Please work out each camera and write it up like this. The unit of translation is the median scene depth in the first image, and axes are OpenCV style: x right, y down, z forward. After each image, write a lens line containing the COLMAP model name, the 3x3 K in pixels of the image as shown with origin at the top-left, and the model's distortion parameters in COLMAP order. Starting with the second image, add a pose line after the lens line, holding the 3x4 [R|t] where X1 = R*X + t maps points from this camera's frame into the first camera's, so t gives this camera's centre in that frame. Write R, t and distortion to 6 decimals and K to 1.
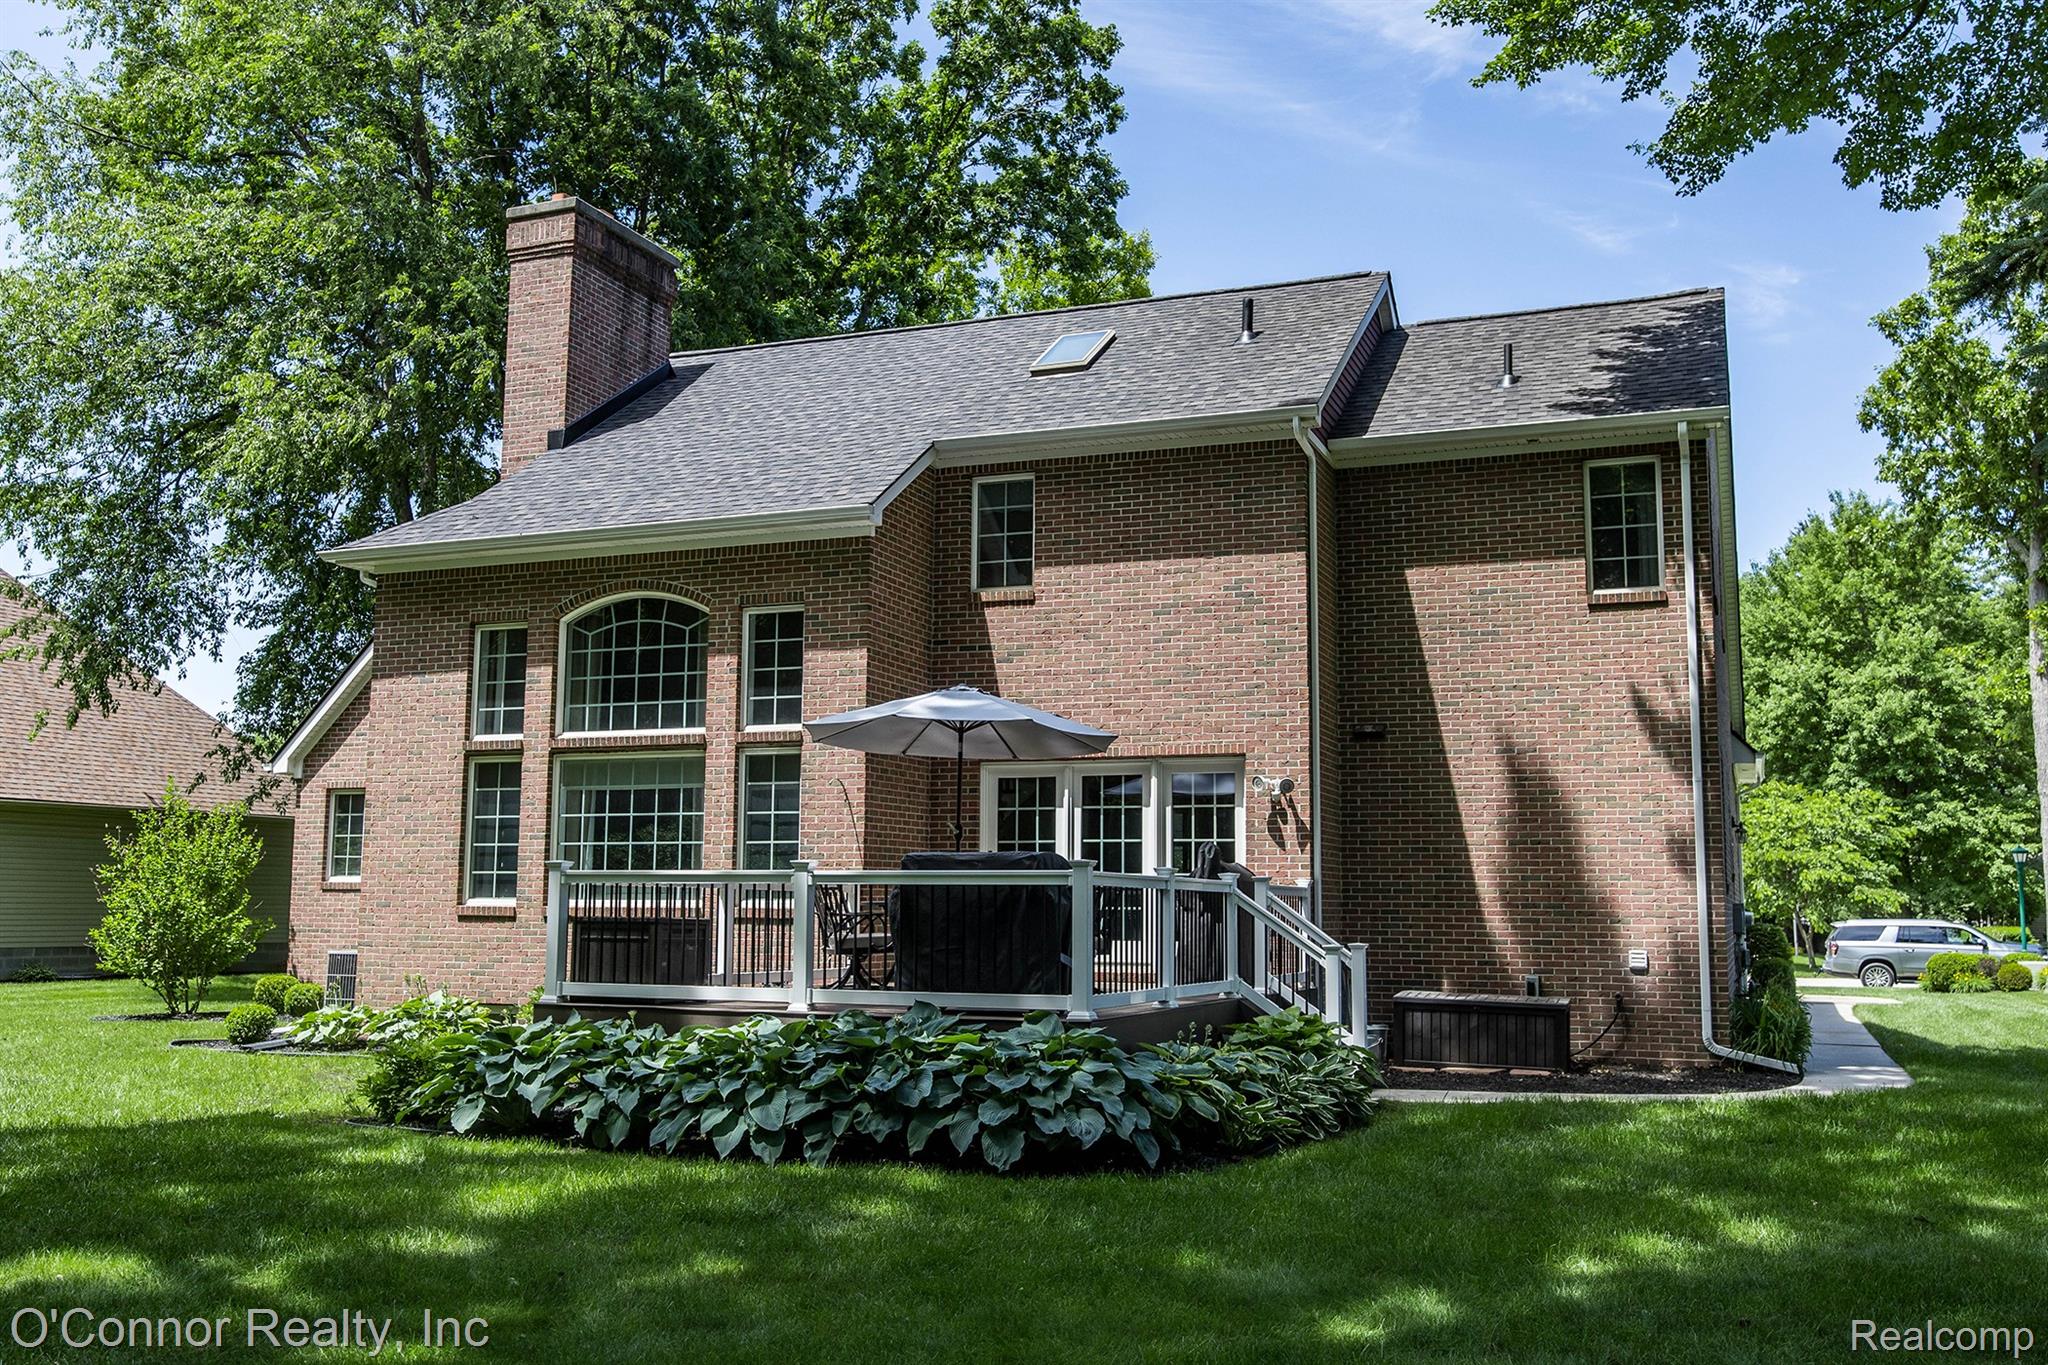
lens RADIAL K [[1842.3, 0, 1024.0], [0, 1842.3, 682.5], [0, 0, 1]] dist [-0.003088, -0.000349]
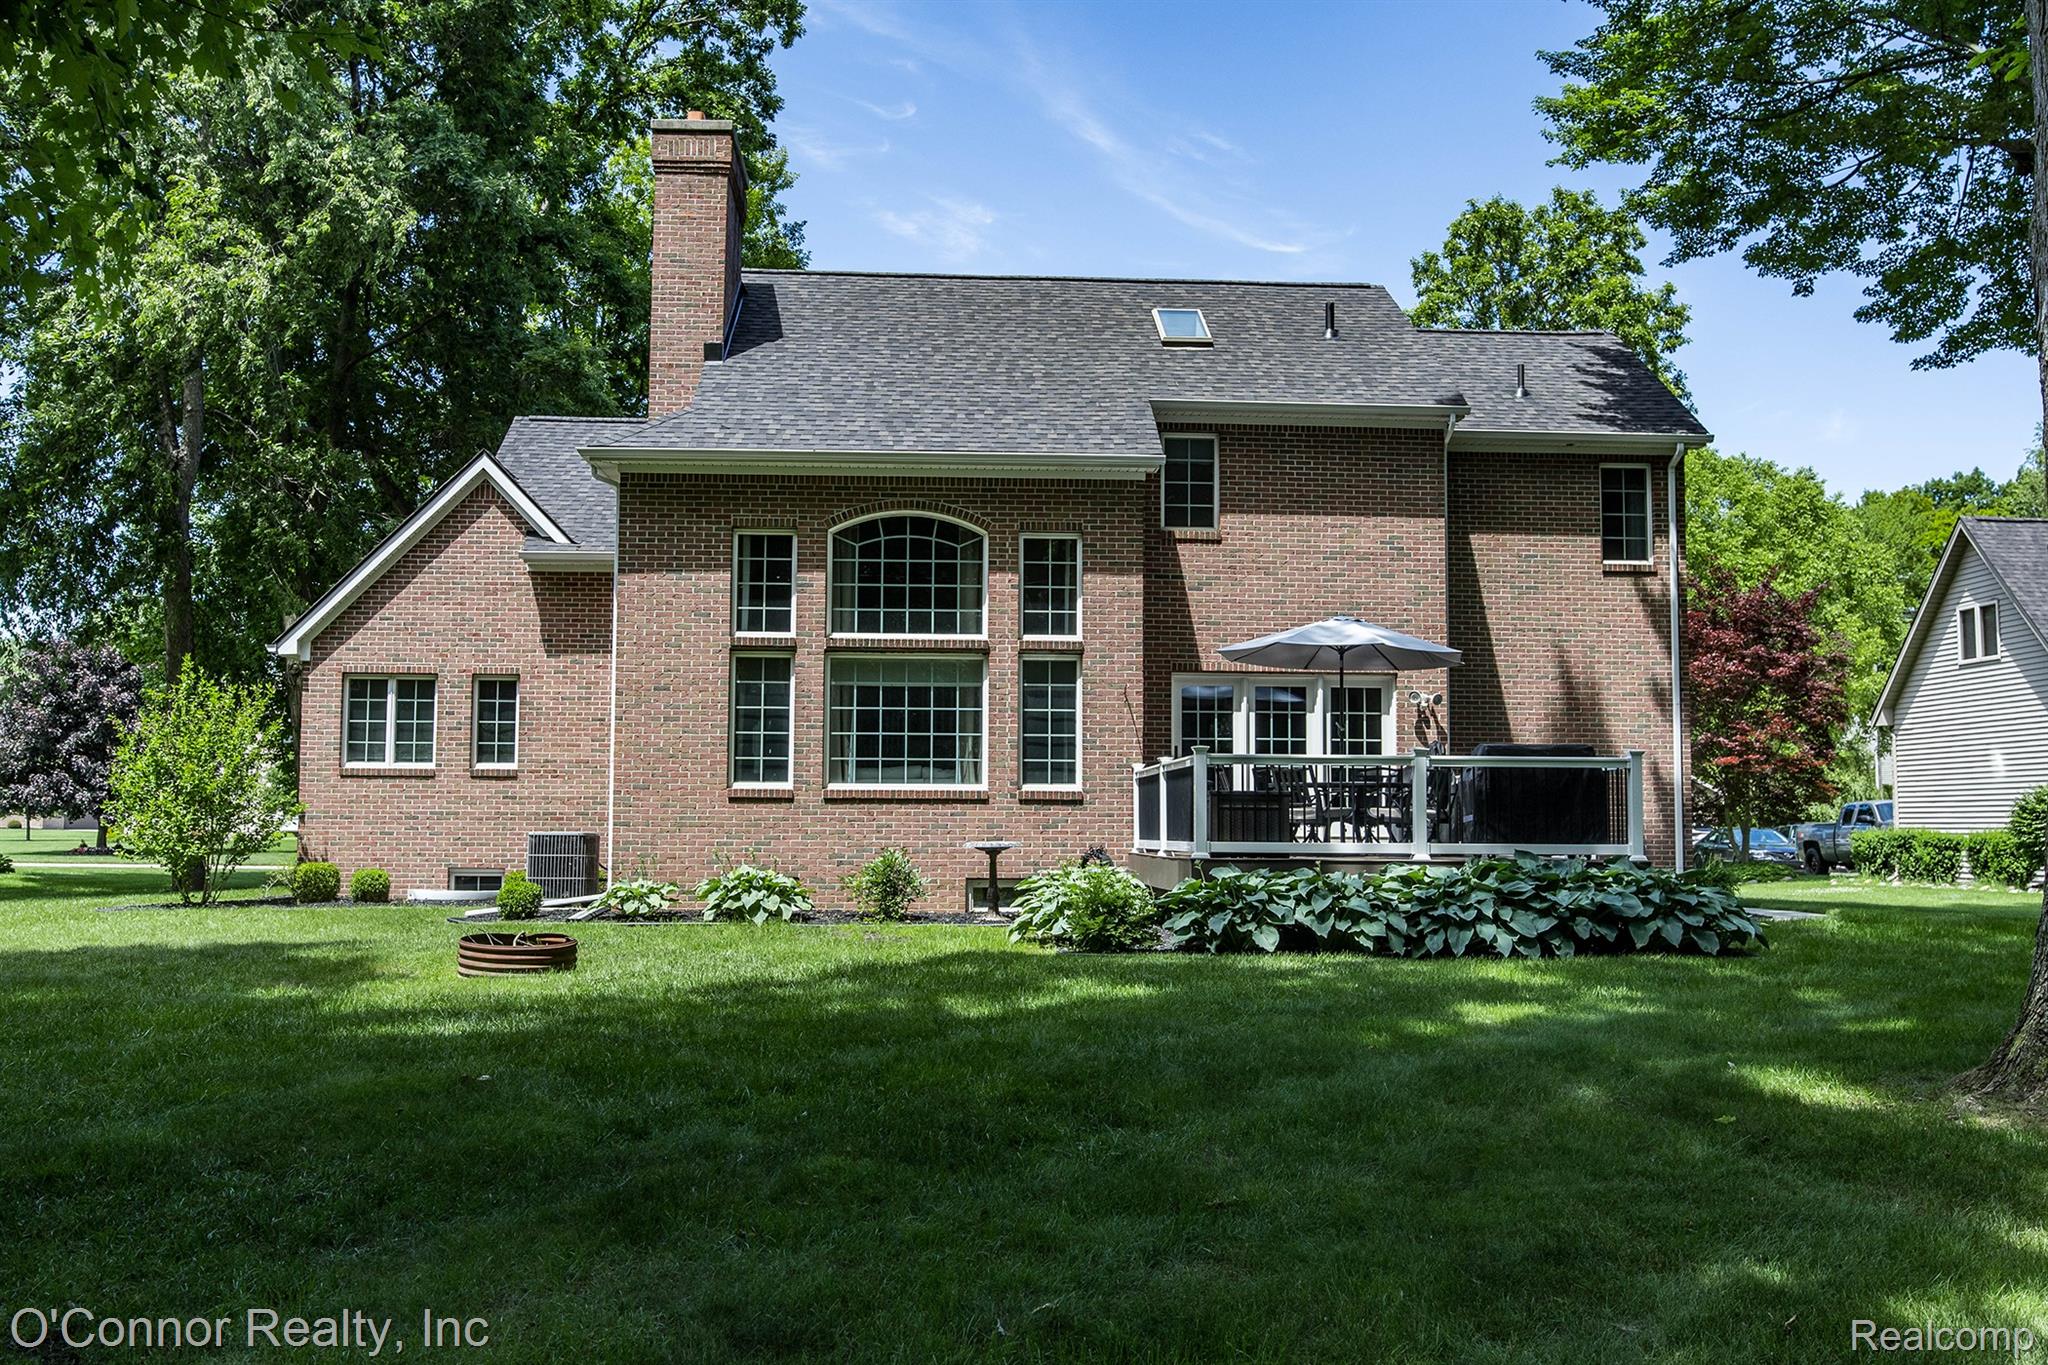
lens RADIAL K [[1912.7, 0, 1024.0], [0, 1912.7, 682.5], [0, 0, 1]] dist [-0.013330, 0.024161]
pose [[0.906737, 0.030817, 0.420568, -0.636365], [-0.051869, 0.997903, 0.038708, 0.006615], [-0.418493, -0.056912, 0.906435, -0.090743]]
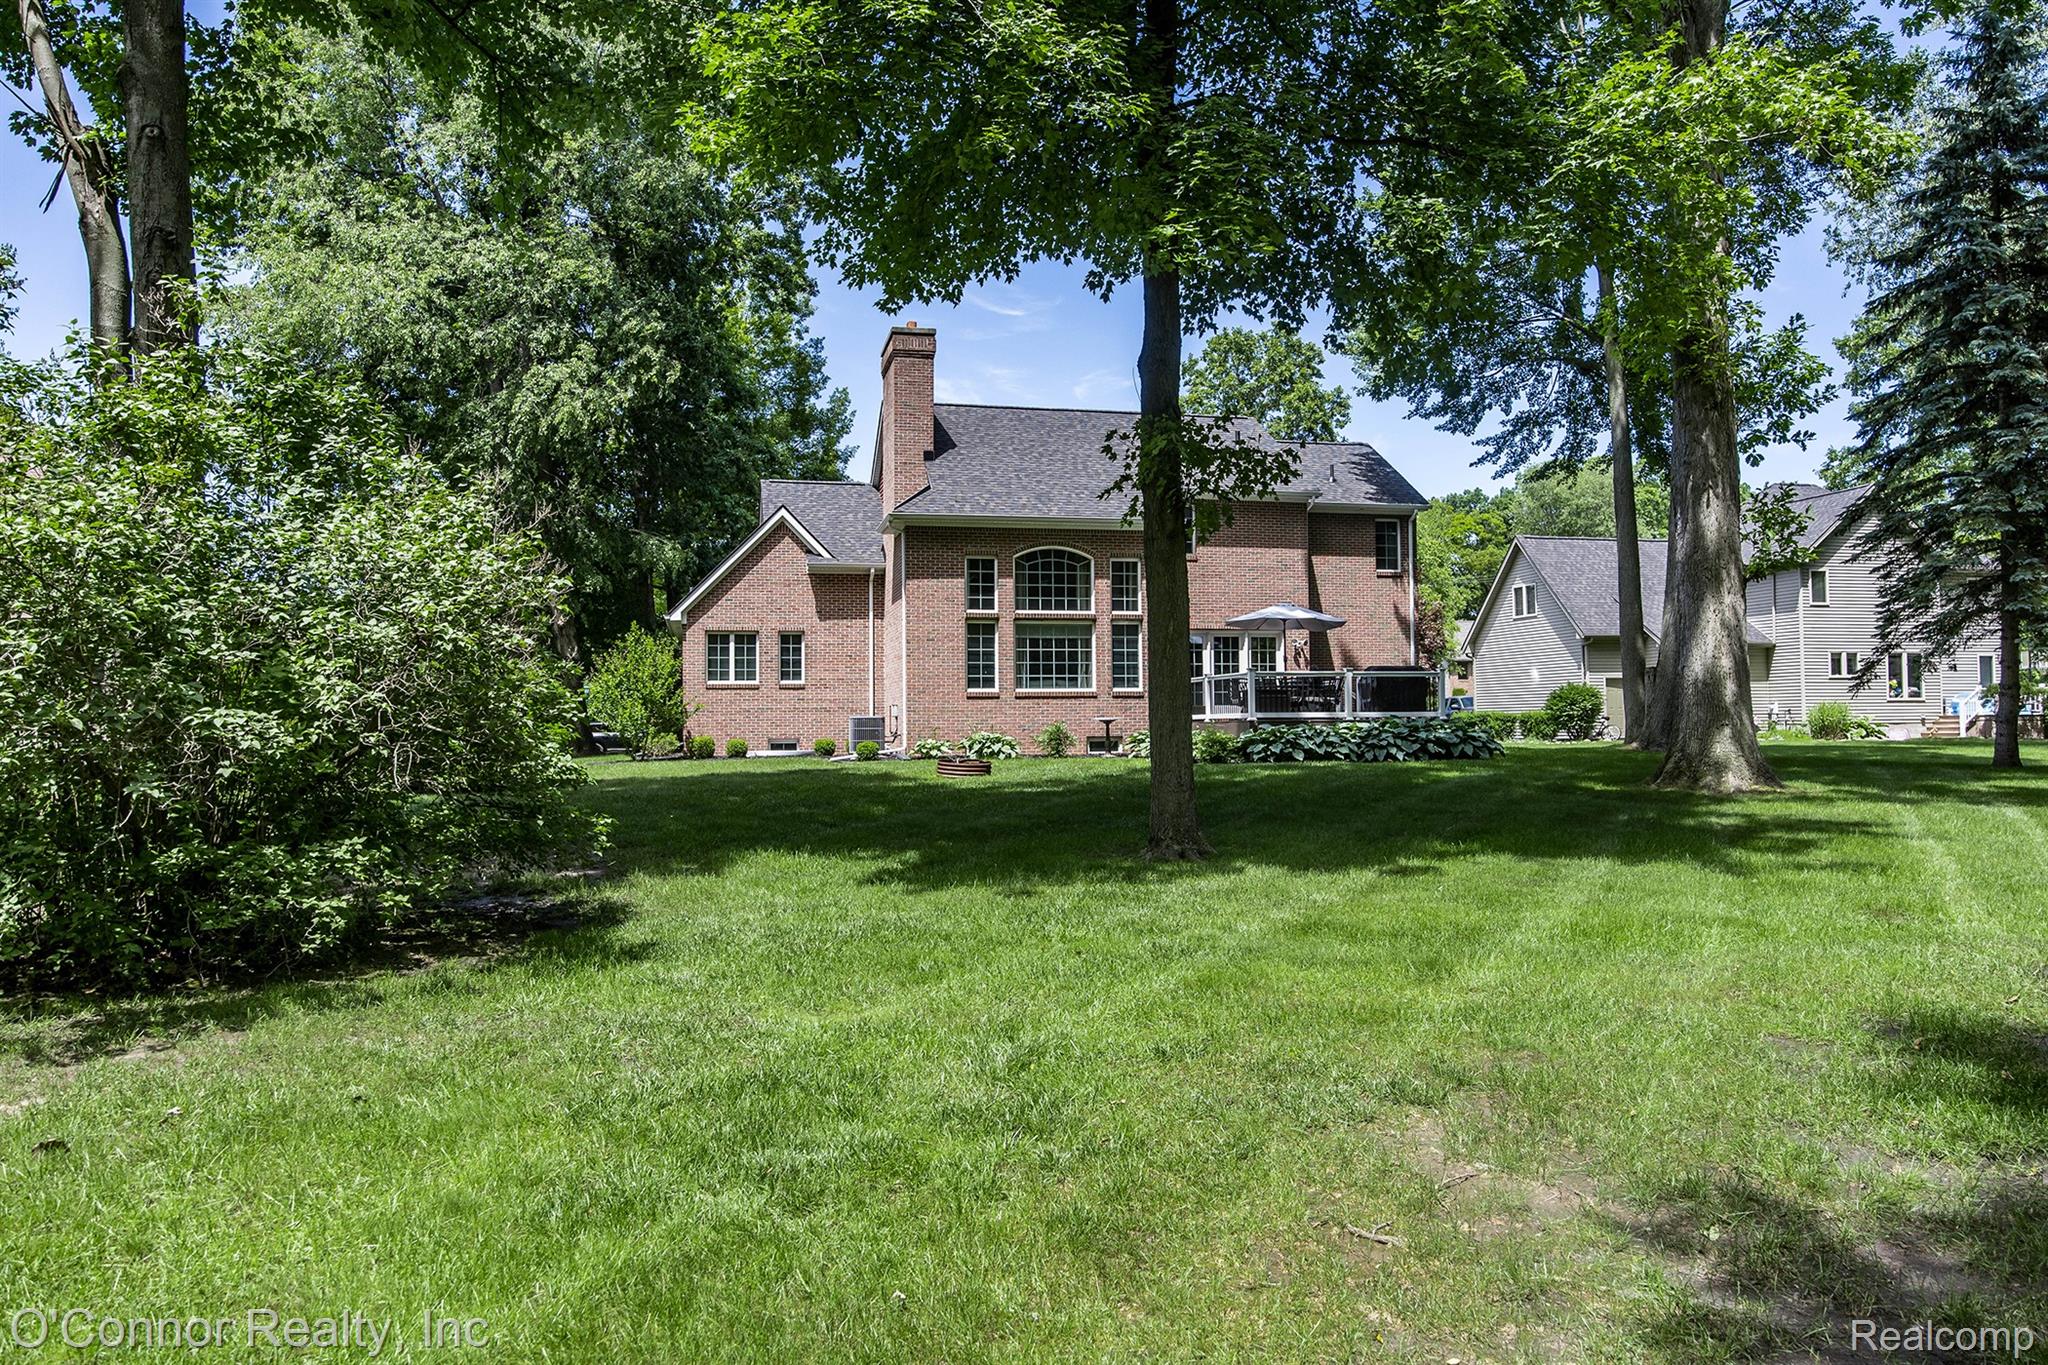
lens RADIAL K [[1382.5, 0, 1024.0], [0, 1382.5, 682.5], [0, 0, 1]] dist [-0.001745, 0.001037]
pose [[0.825787, 0.003726, 0.563969, -1.153960], [-0.055012, 0.995742, 0.073973, -0.008388], [-0.561292, -0.092111, 0.822476, -0.323915]]
